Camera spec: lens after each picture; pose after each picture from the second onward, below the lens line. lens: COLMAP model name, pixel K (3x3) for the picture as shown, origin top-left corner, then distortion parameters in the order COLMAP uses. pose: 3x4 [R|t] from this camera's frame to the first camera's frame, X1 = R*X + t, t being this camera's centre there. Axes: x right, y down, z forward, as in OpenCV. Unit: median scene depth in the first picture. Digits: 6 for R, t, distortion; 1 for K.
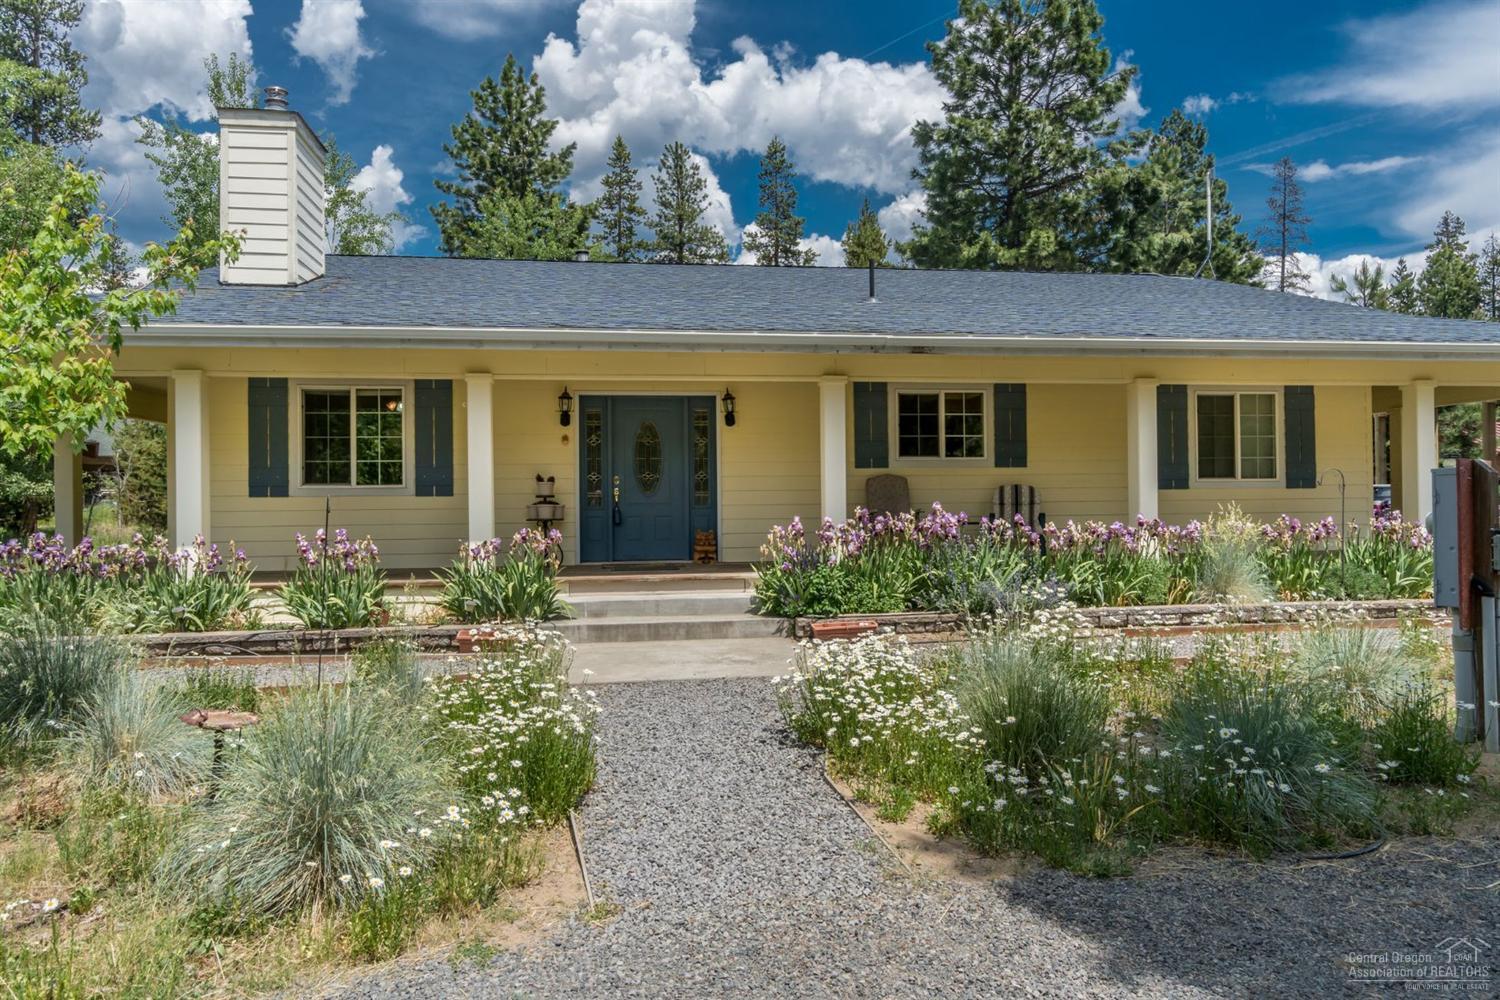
lens RADIAL K [[968.1, 0, 750.0], [0, 968.1, 500.0], [0, 0, 1]] dist [-0.001139, 0.000160]
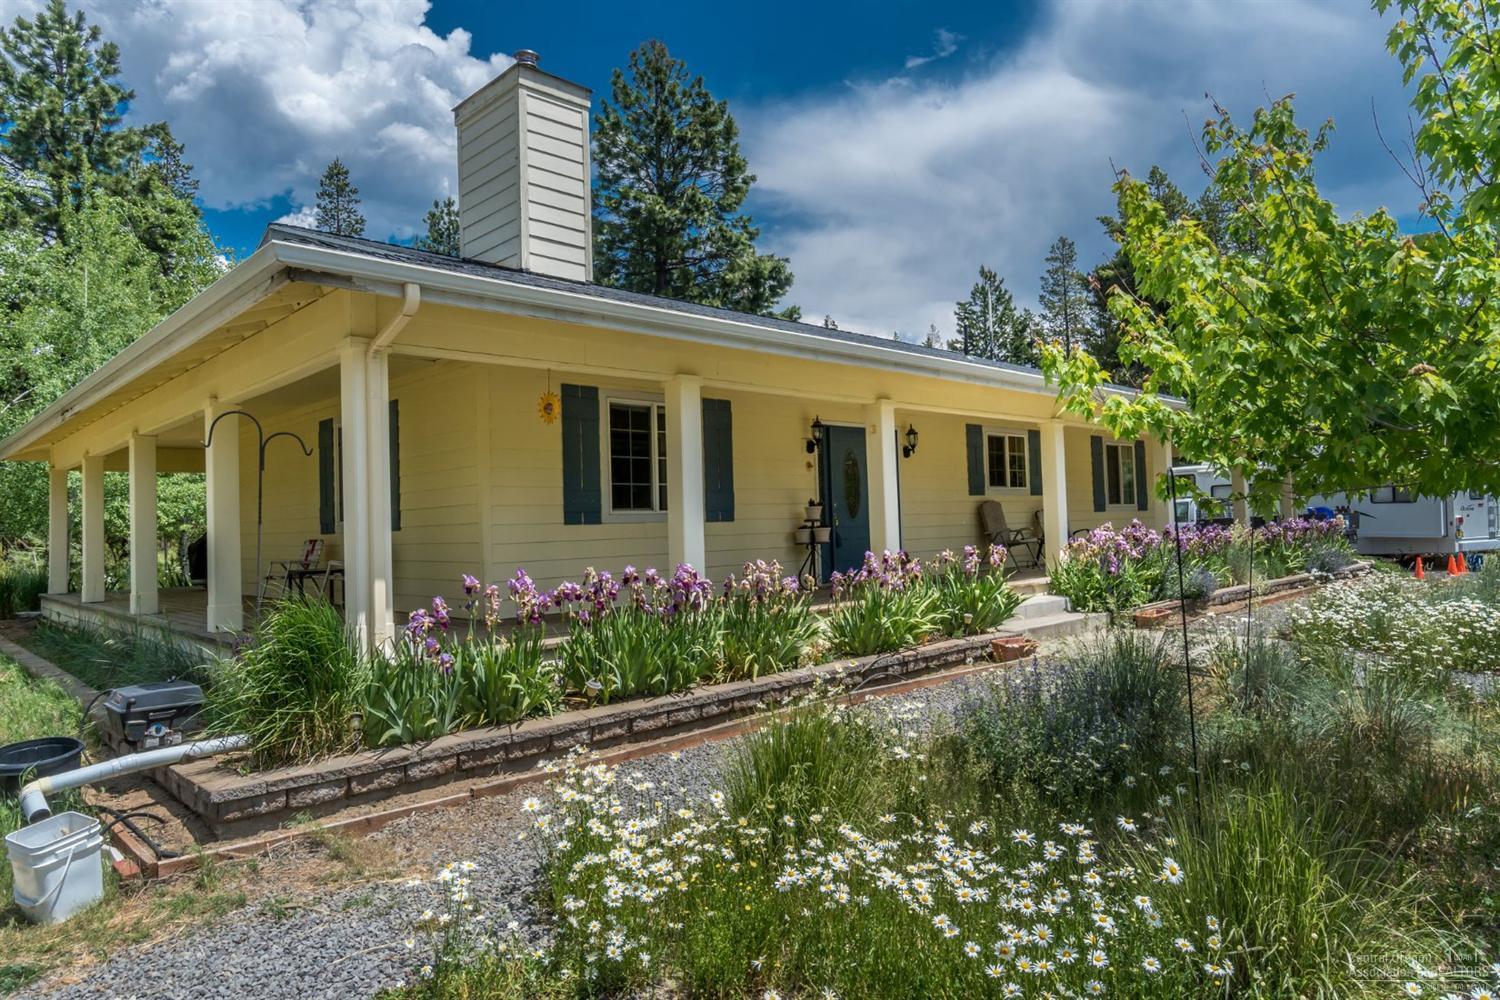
lens RADIAL K [[924.7, 0, 750.0], [0, 924.7, 500.0], [0, 0, 1]] dist [-0.002837, 0.001894]
pose [[0.815632, 0.000455, 0.578570, -0.841116], [0.025089, 0.999031, -0.036155, 0.008029], [-0.578026, 0.044005, 0.814831, 0.241623]]
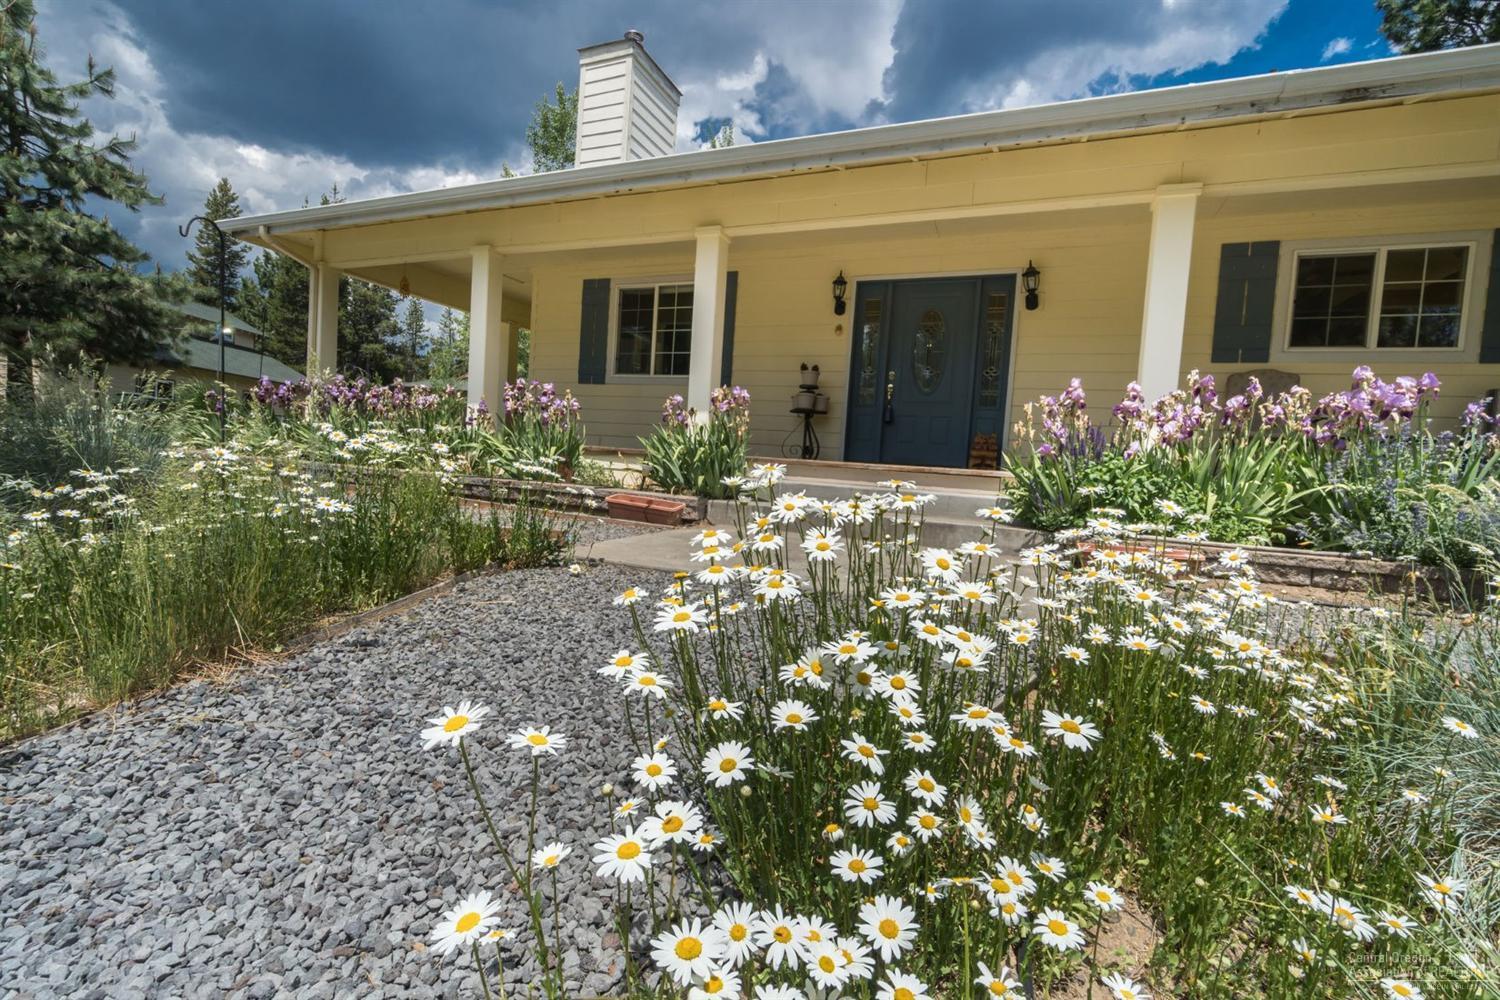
lens RADIAL K [[638.8, 0, 750.0], [0, 638.8, 500.0], [0, 0, 1]] dist [-0.004111, -0.000427]
pose [[0.851805, 0.094758, -0.515218, 0.075141], [-0.072670, 0.995369, 0.062922, 0.072725], [0.518795, -0.016156, 0.854746, 0.433260]]
